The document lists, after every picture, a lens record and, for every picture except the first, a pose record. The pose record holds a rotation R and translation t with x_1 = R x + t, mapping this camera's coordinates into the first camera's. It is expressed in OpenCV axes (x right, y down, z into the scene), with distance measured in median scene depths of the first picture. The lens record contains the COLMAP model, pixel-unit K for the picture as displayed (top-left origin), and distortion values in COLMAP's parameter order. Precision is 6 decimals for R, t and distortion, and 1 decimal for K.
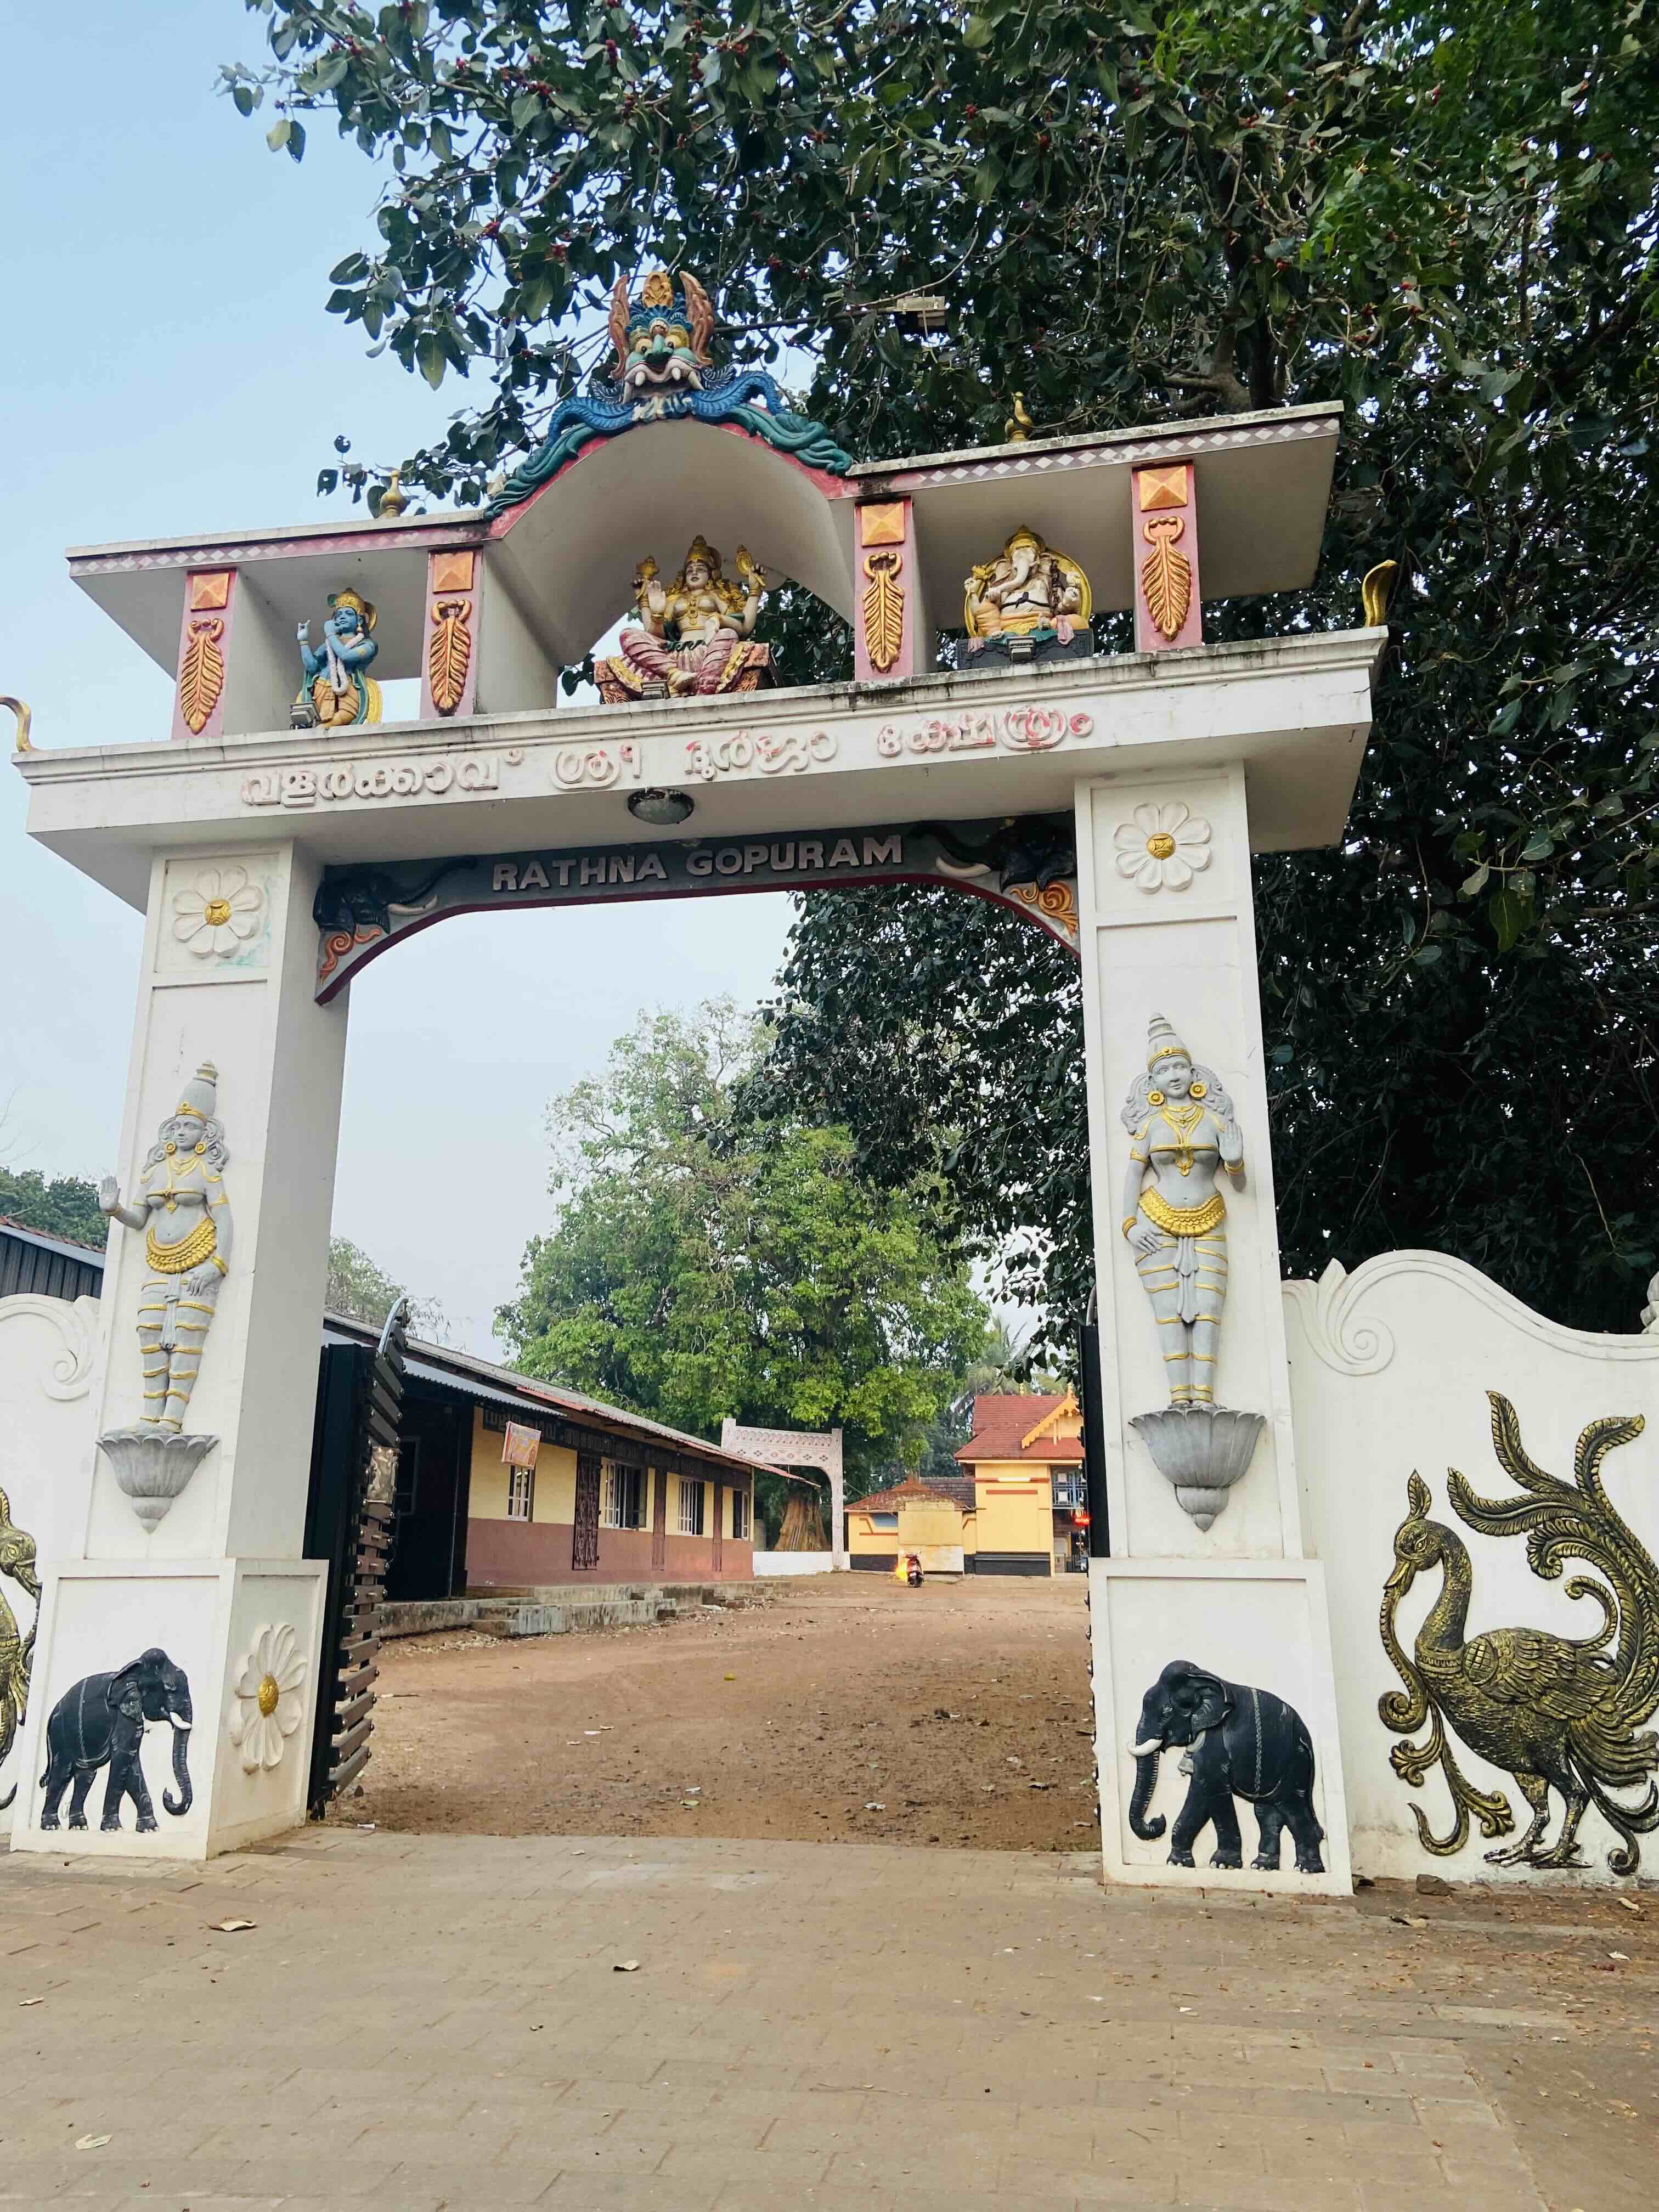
lens RADIAL K [[1651.3, 0, 799.6], [0, 1651.3, 1101.1], [0, 0, 1]] dist [0.124799, -0.158450]
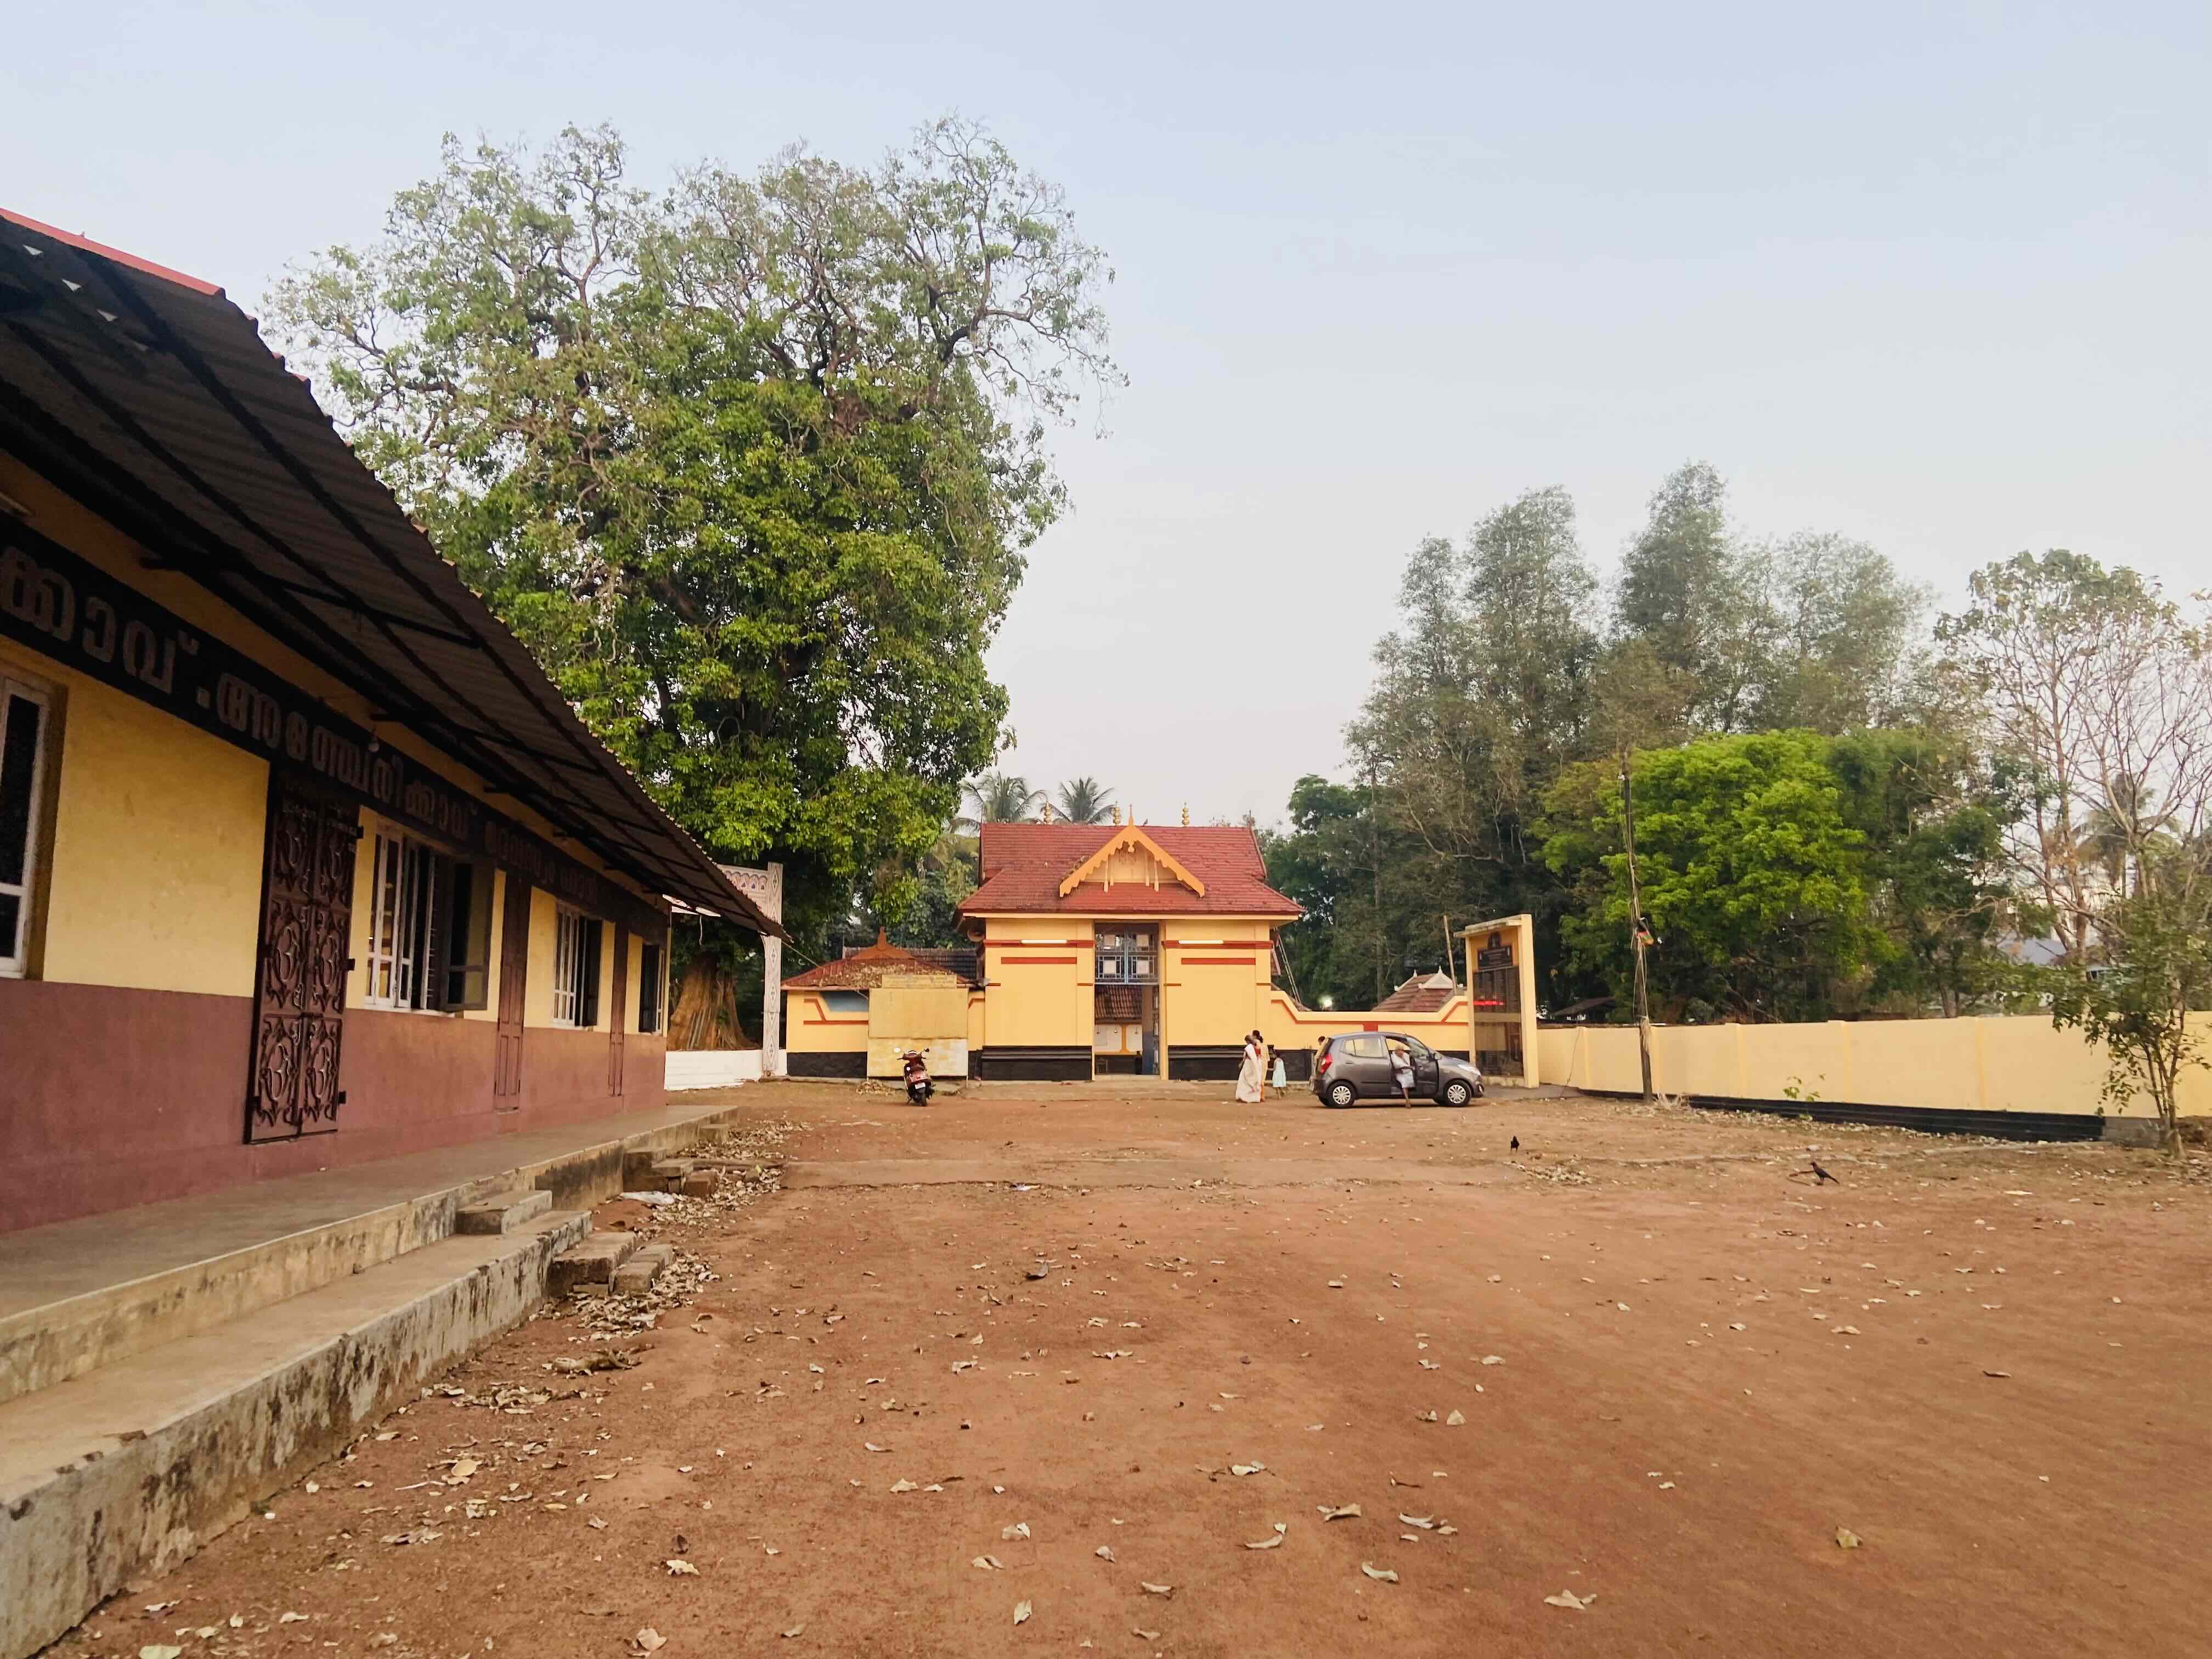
lens RADIAL K [[1651.3, 0, 1118.8], [0, 1651.3, 796.0], [0, 0, 1]] dist [0.124799, -0.158450]
pose [[0.954614, 0.038672, 0.295326, -0.042047], [-0.073690, 0.991375, 0.108378, 0.094228], [-0.288588, -0.125221, 0.949230, 0.364508]]
